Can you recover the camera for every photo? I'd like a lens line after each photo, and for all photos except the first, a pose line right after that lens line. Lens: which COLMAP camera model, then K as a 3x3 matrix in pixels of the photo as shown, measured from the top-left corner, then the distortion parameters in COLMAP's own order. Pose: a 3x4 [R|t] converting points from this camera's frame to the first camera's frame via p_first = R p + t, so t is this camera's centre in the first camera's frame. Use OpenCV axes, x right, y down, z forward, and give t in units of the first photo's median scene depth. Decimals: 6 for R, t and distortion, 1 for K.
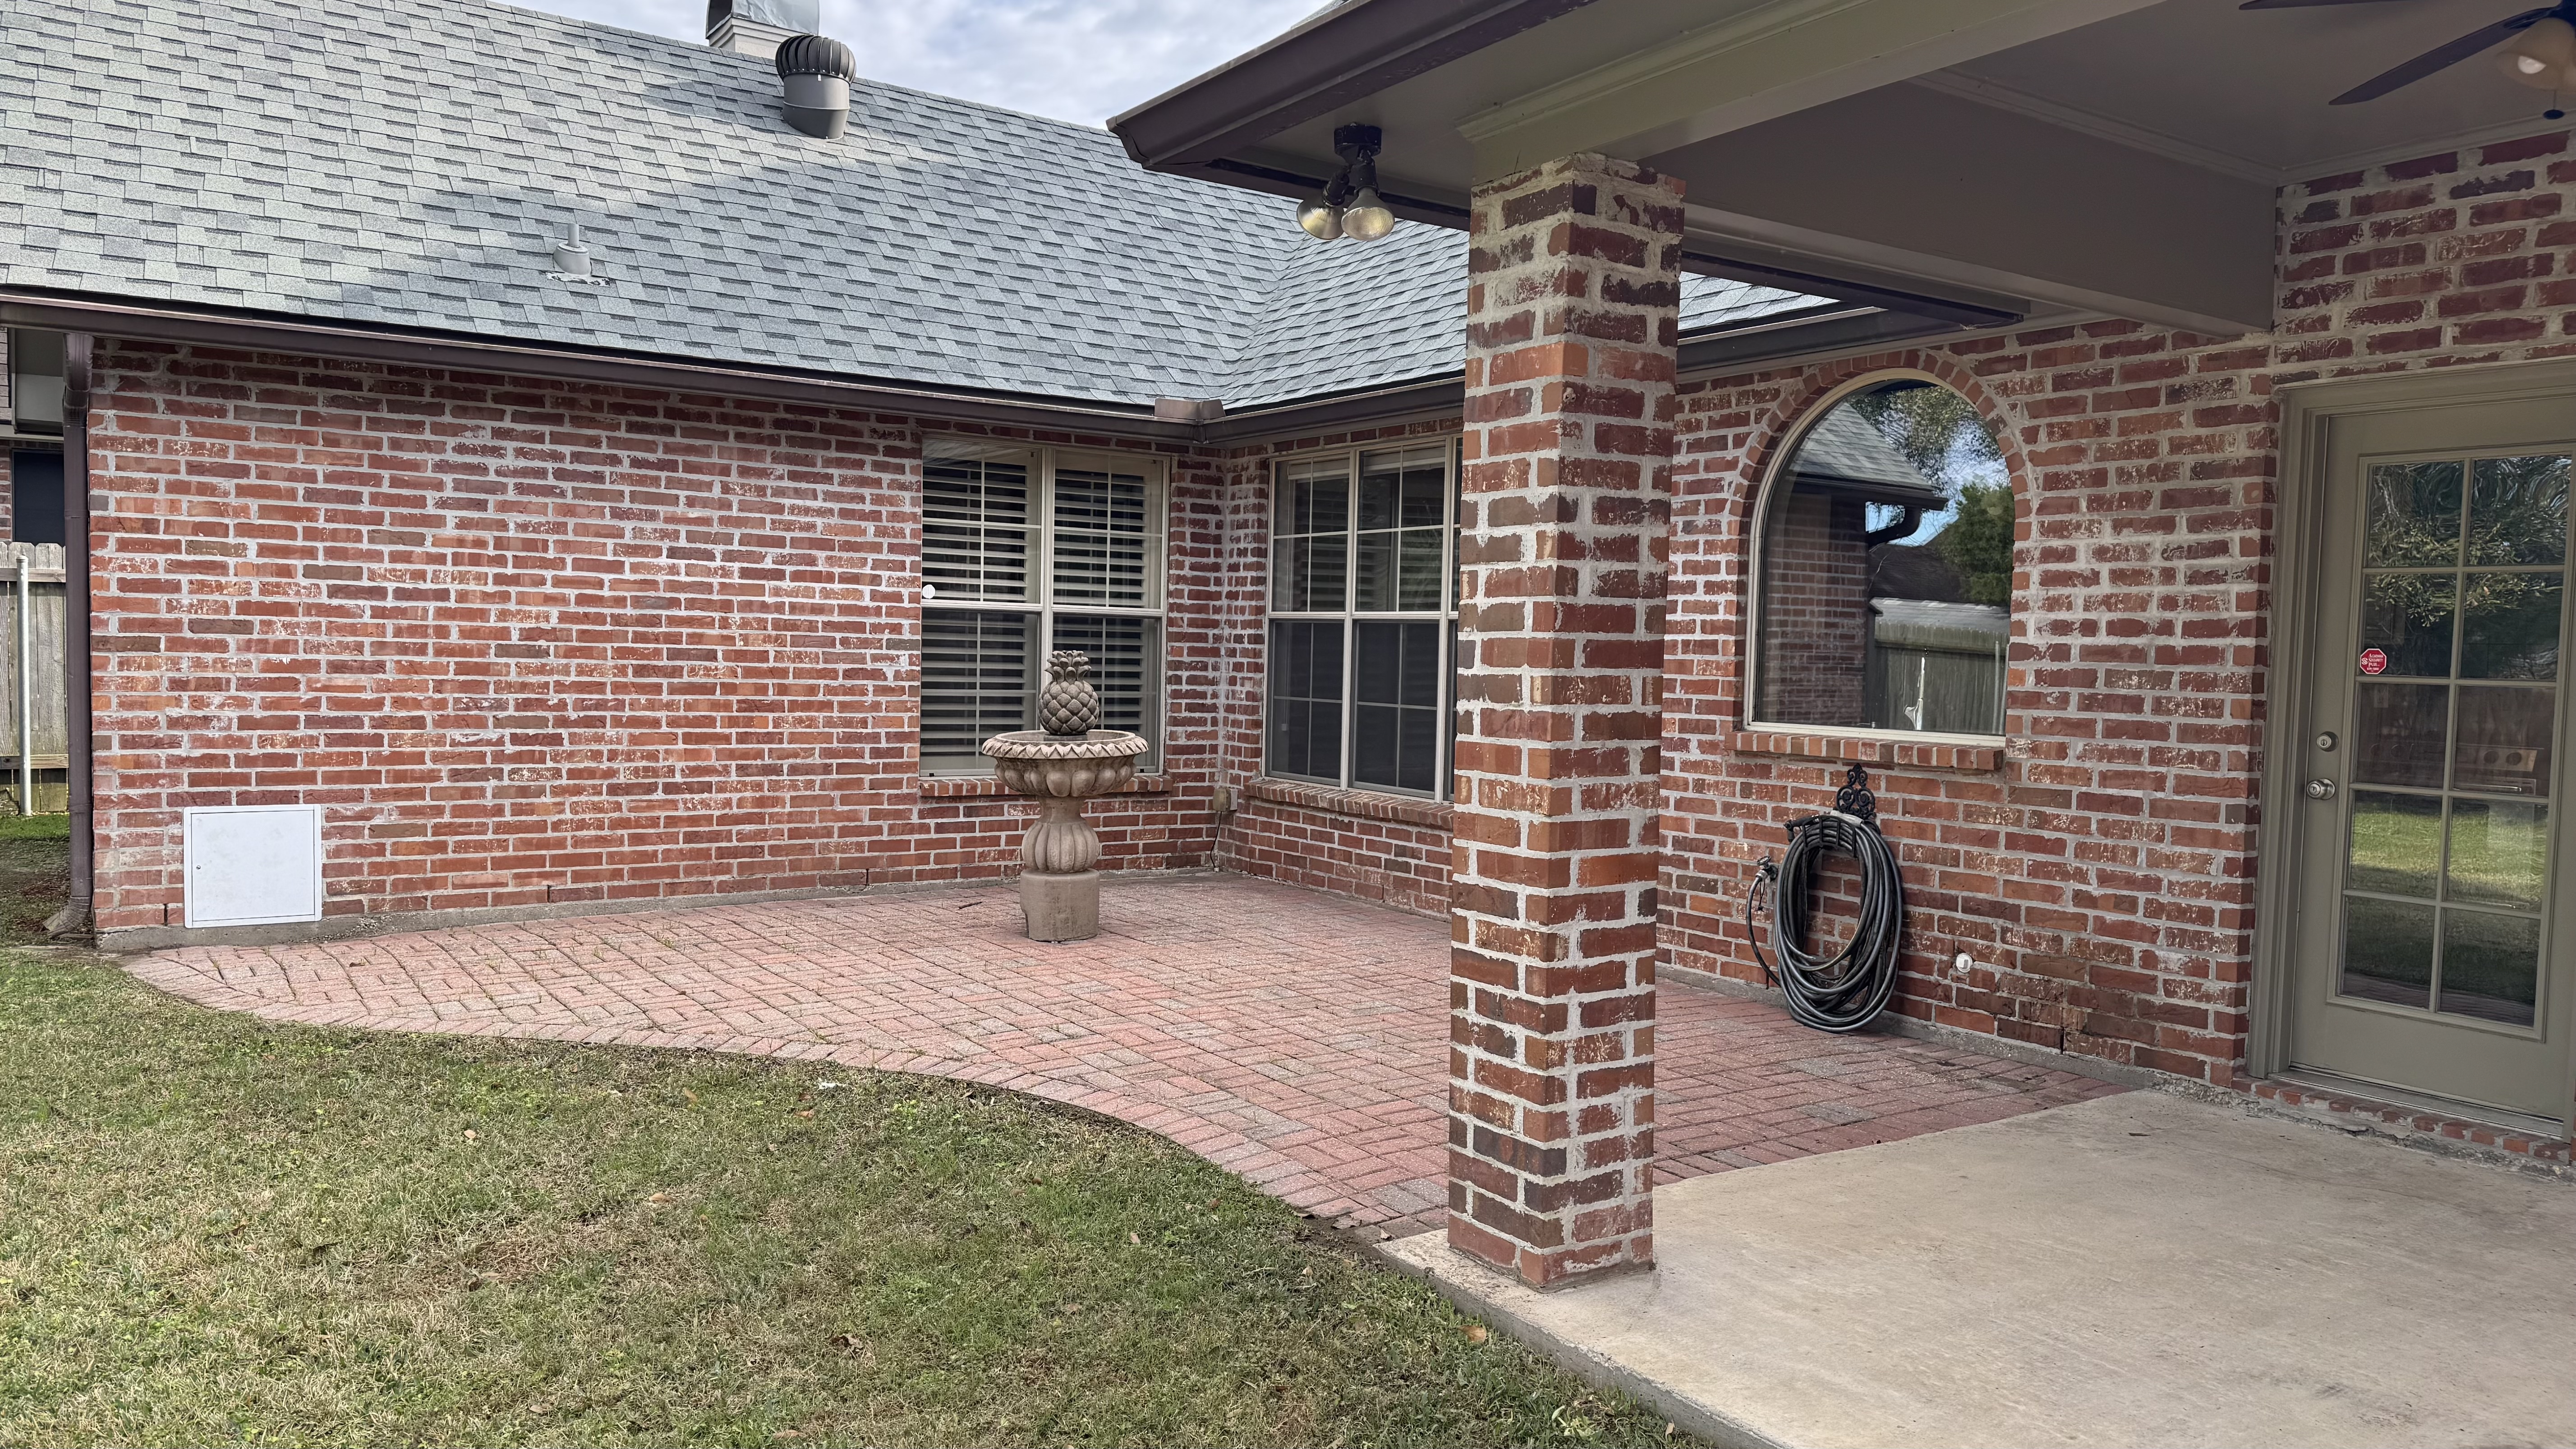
lens RADIAL K [[1851.2, 0, 1271.1], [0, 1851.2, 729.6], [0, 0, 1]] dist [0.089684, -0.107882]
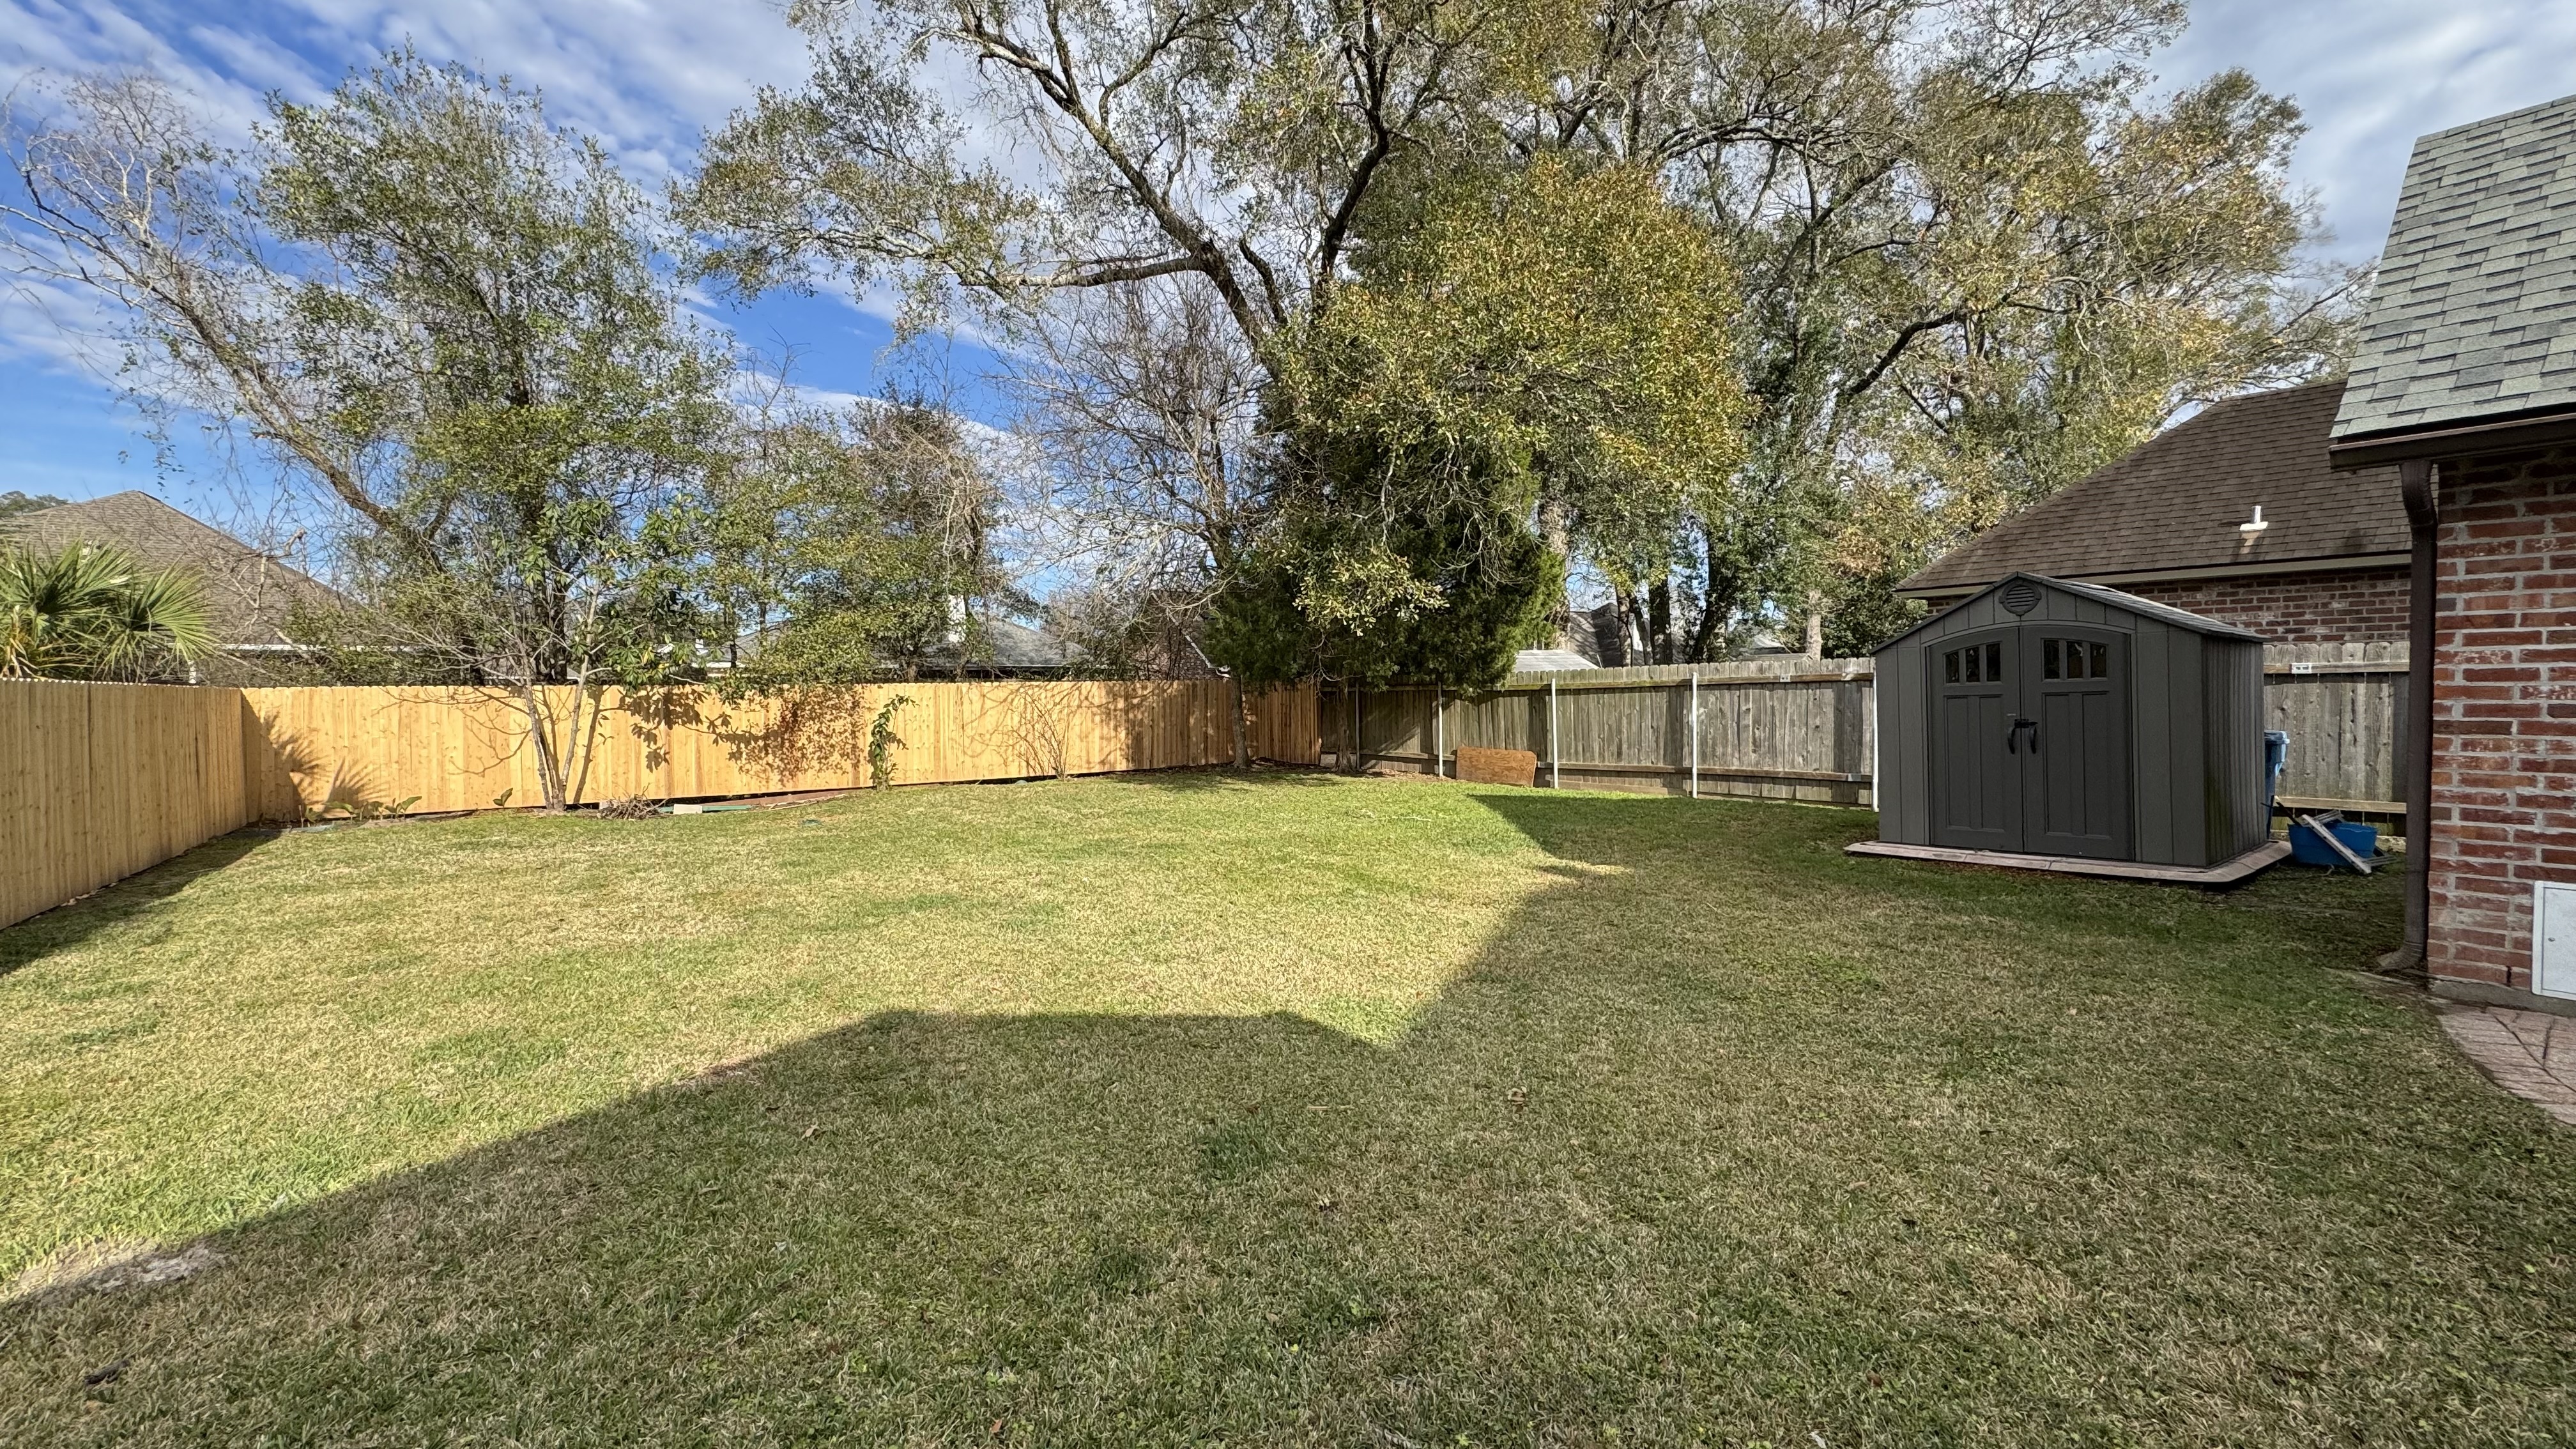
lens RADIAL K [[1017.6, 0, 1282.5], [0, 1017.6, 719.5], [0, 0, 1]] dist [-0.002285, -0.000418]
pose [[0.056360, 0.005836, -0.998393, -0.043554], [-0.042875, 0.999075, 0.003420, -0.021654], [0.997489, 0.042614, 0.056558, 0.254842]]
